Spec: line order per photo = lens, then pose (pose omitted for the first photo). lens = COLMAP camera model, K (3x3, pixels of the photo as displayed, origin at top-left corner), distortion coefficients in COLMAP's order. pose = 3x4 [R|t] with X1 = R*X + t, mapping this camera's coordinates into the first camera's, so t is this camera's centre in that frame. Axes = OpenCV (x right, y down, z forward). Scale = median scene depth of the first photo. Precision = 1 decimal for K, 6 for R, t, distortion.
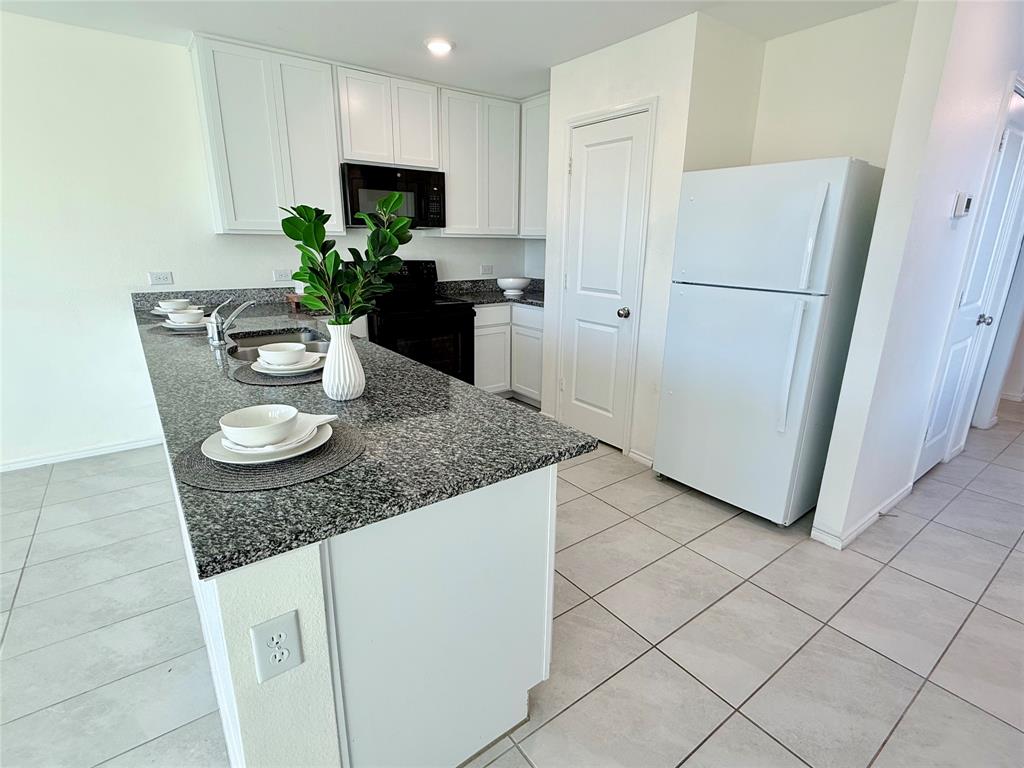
lens RADIAL K [[502.7, 0, 516.3], [0, 502.7, 384.0], [0, 0, 1]] dist [-0.008552, -0.001583]
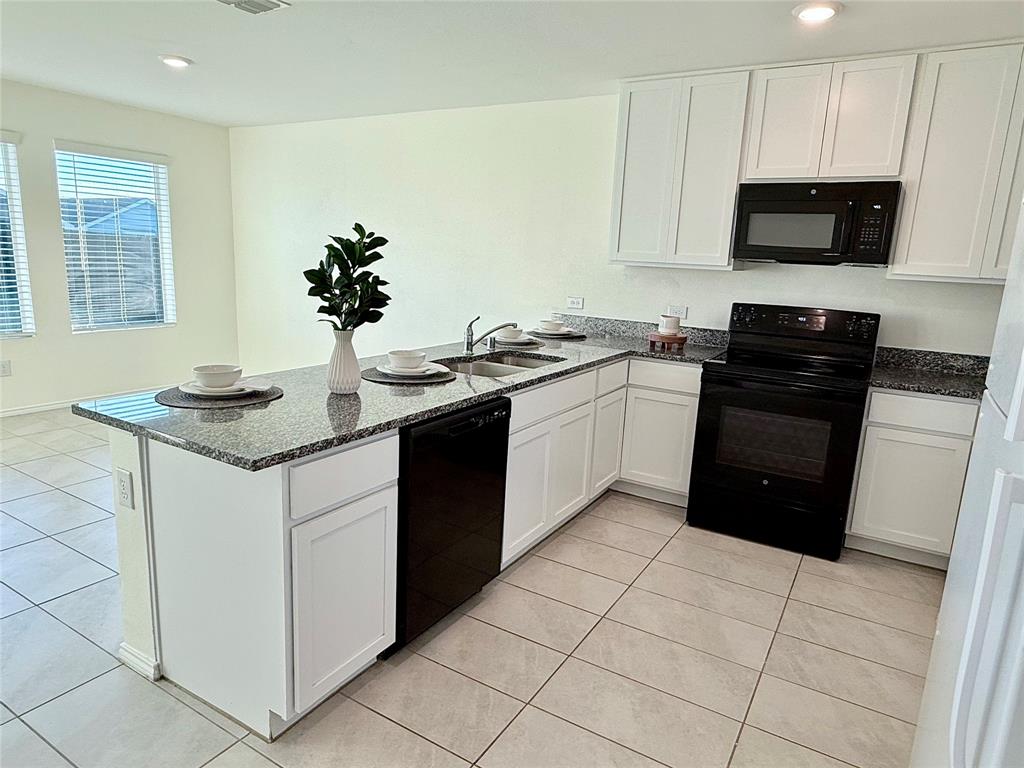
lens RADIAL K [[629.8, 0, 509.4], [0, 629.8, 396.0], [0, 0, 1]] dist [-0.005153, 0.001952]
pose [[0.376720, 0.205635, -0.903214, 0.451625], [-0.298403, 0.950012, 0.091829, -0.084665], [0.876948, 0.234928, 0.419251, 0.288517]]
